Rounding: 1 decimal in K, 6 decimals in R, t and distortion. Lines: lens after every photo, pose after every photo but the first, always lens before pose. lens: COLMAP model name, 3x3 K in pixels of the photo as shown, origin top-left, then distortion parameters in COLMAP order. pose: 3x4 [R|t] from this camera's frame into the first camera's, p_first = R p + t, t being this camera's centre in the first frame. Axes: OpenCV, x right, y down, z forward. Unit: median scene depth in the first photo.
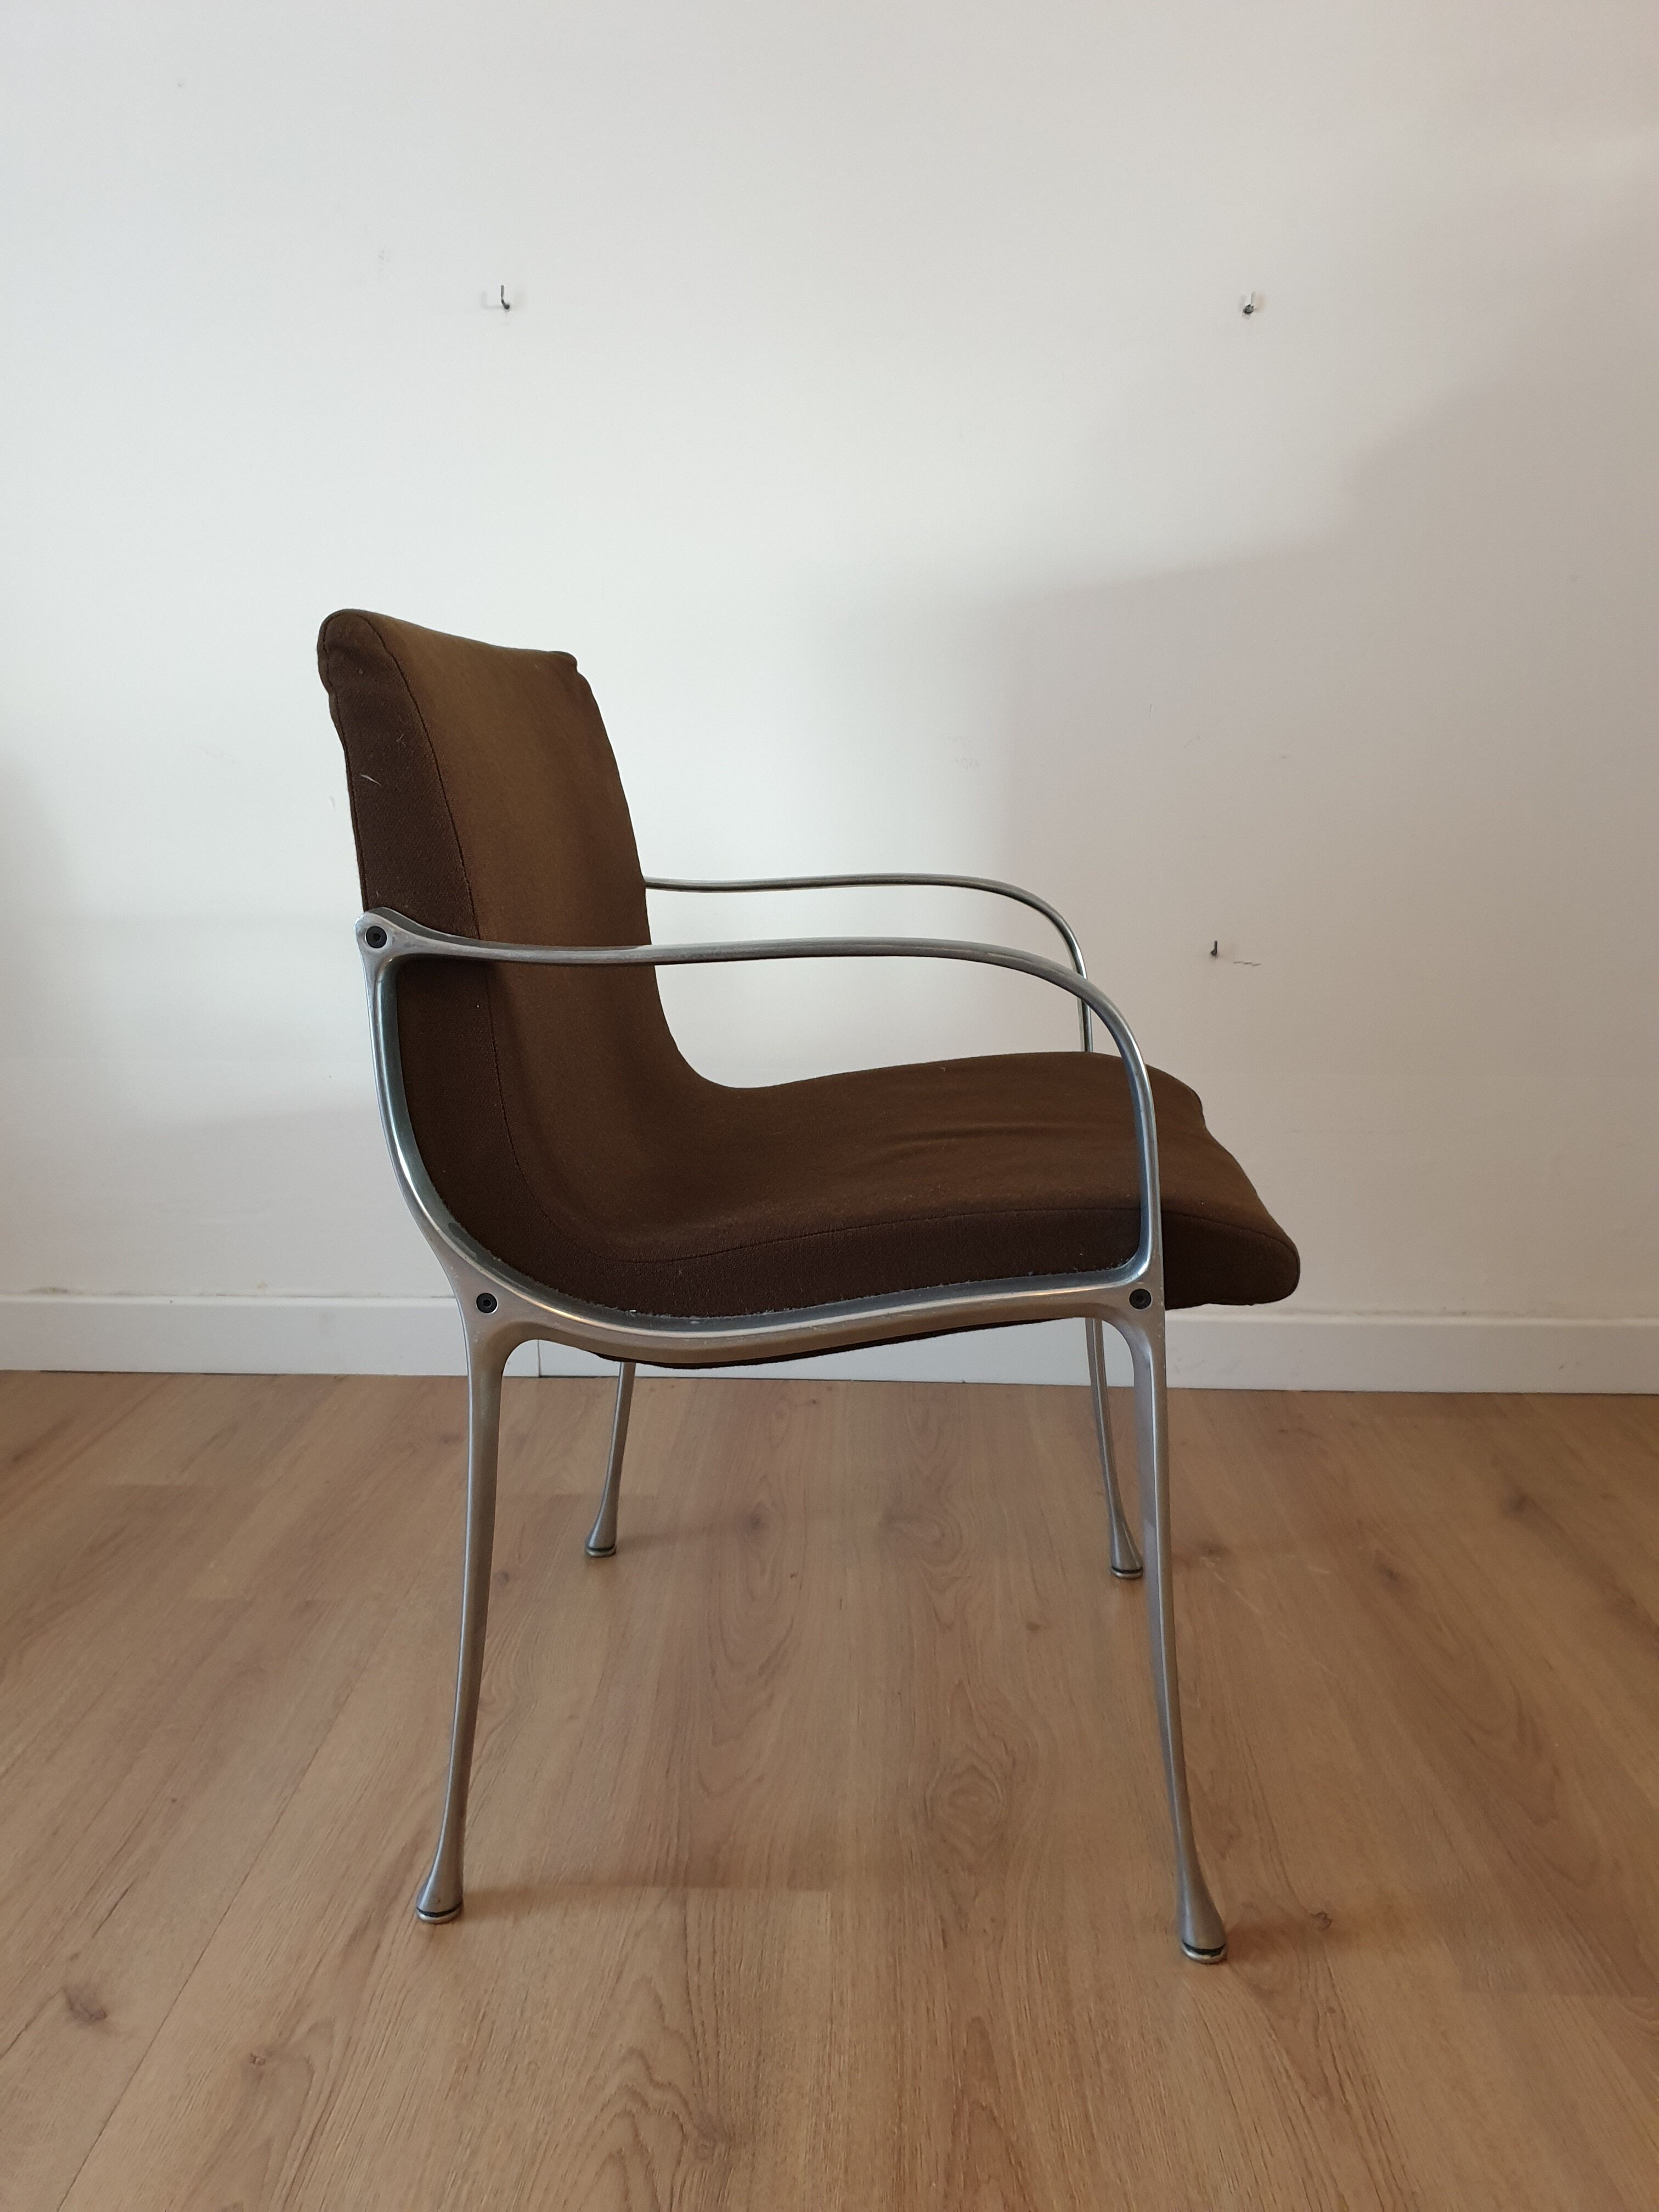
lens RADIAL K [[1699.6, 0, 831.4], [0, 1699.6, 1049.2], [0, 0, 1]] dist [-0.035808, 0.041860]
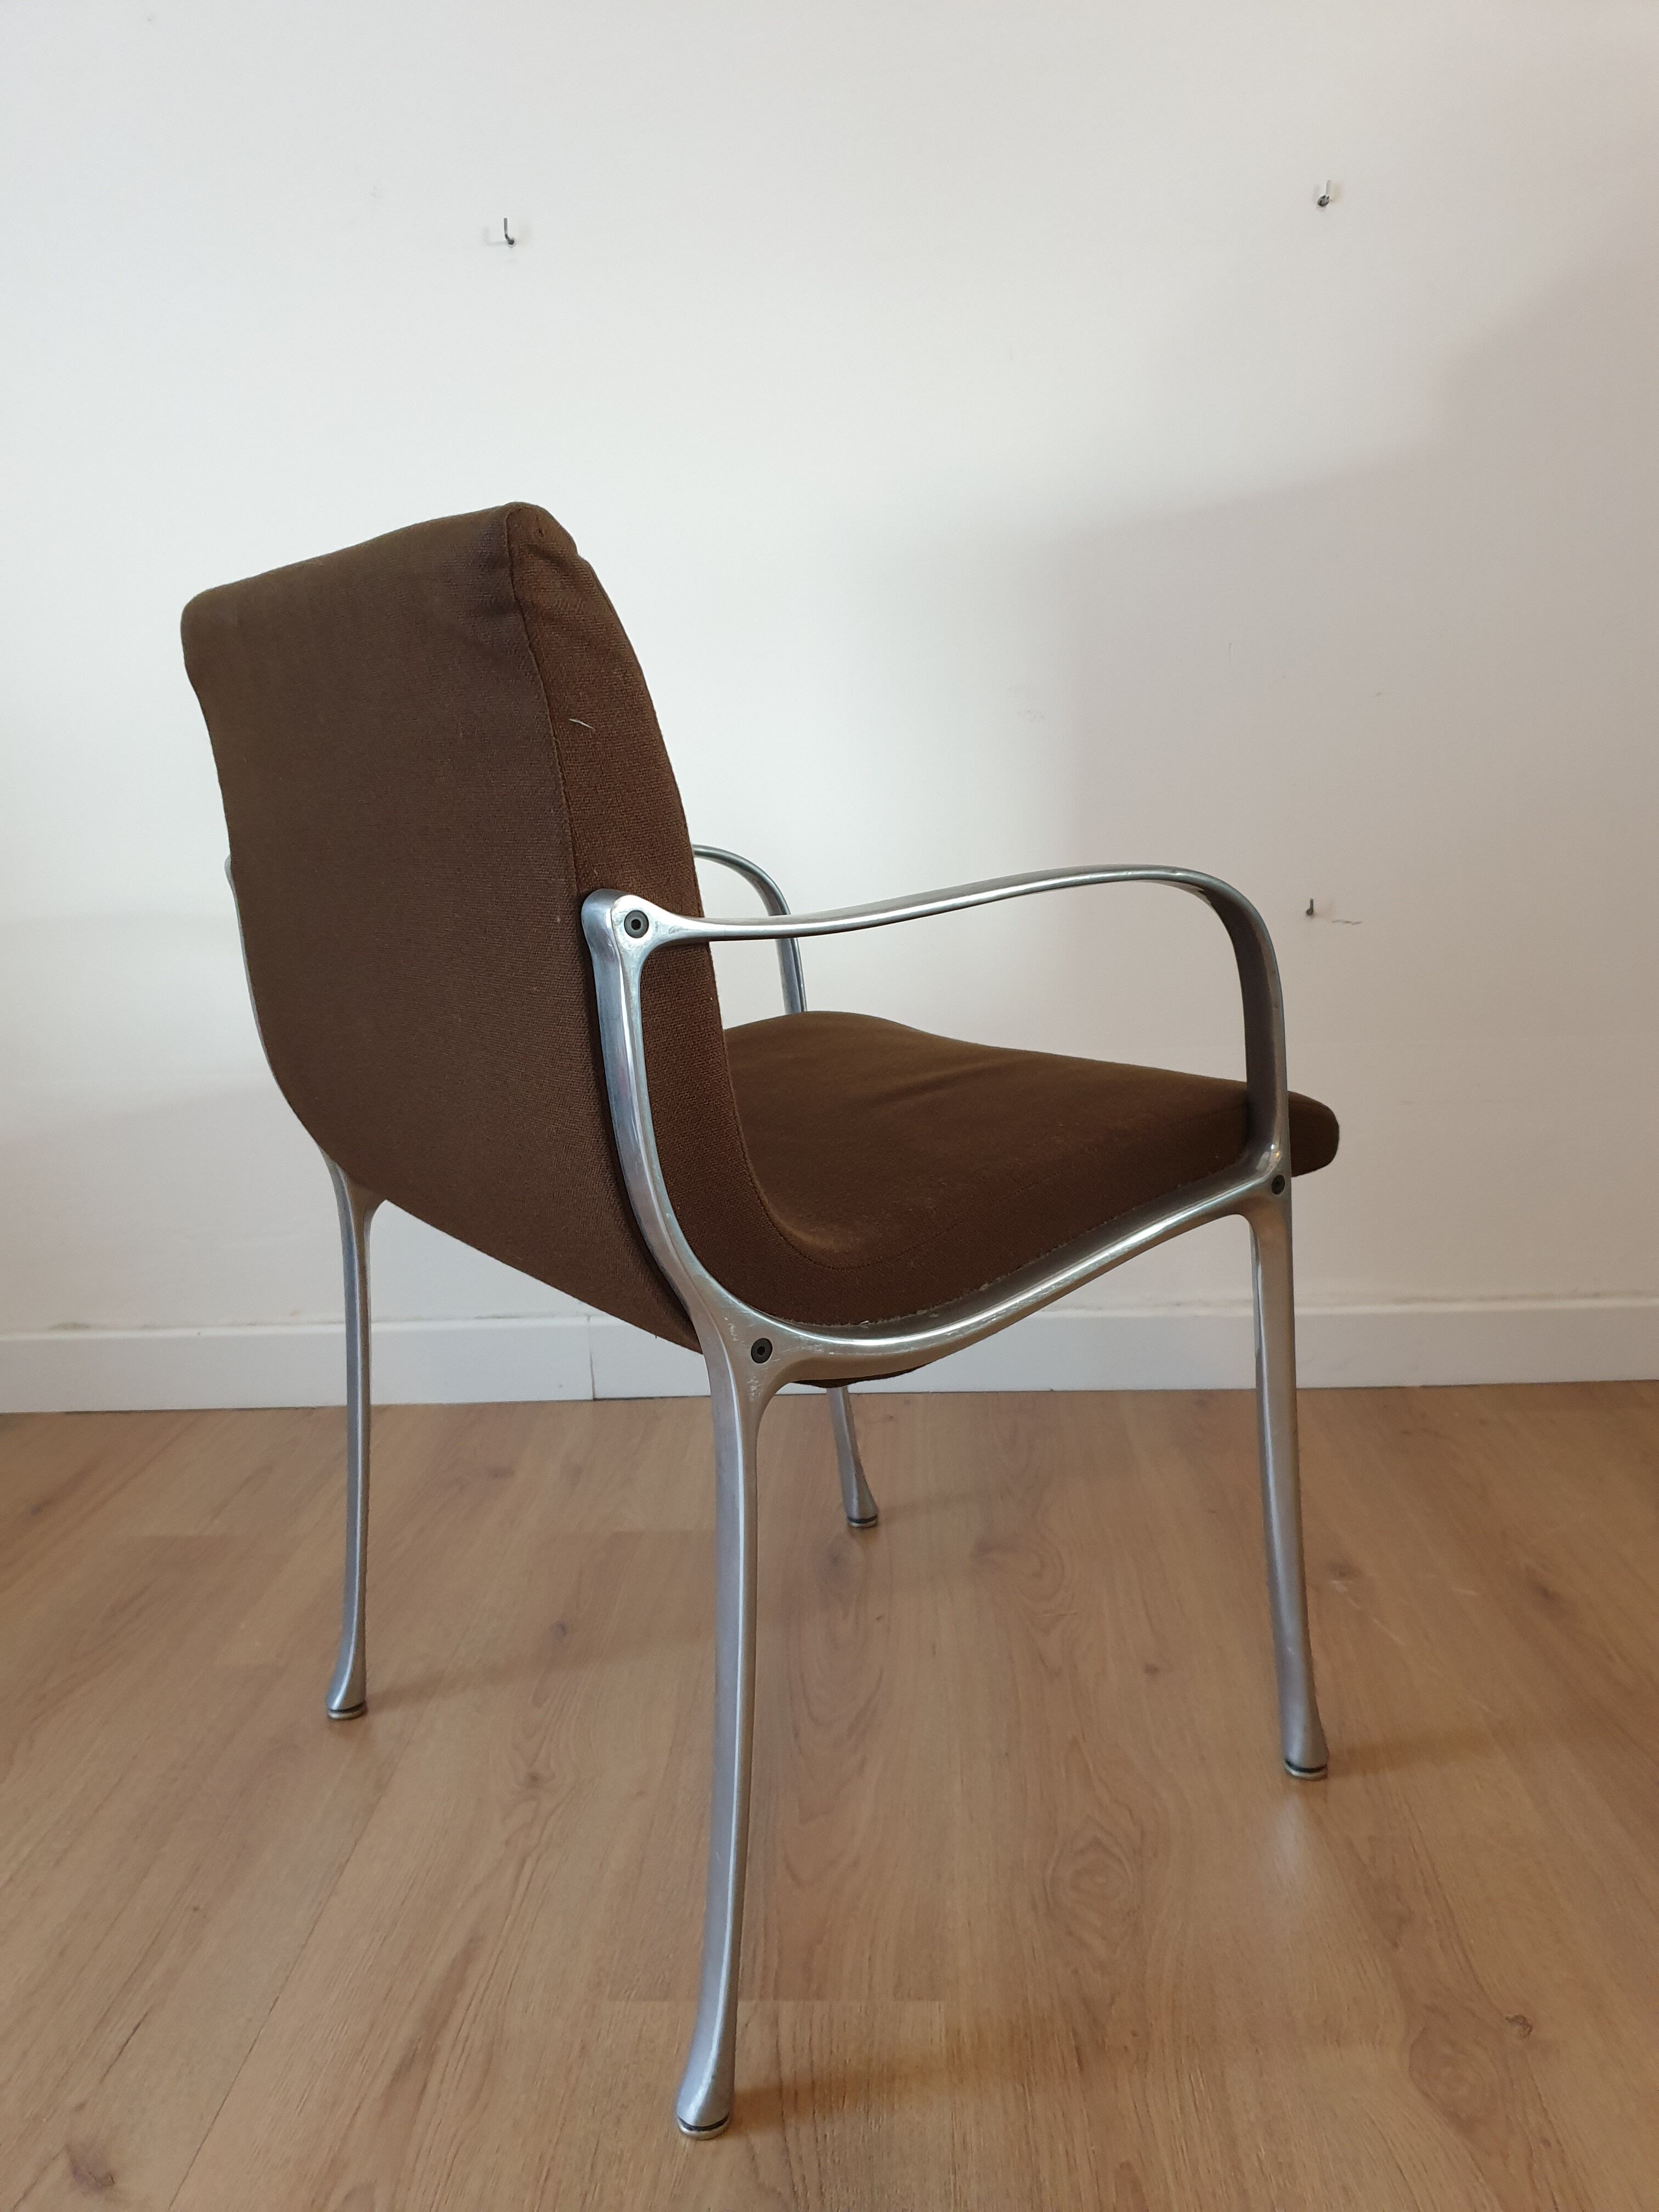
lens RADIAL K [[1699.6, 0, 851.8], [0, 1699.6, 1050.8], [0, 0, 1]] dist [-0.035808, 0.041860]
pose [[0.999023, -0.040171, -0.018423, -0.009943], [0.040290, 0.999169, 0.006166, 0.002976], [0.018160, -0.006902, 0.999811, 0.113010]]
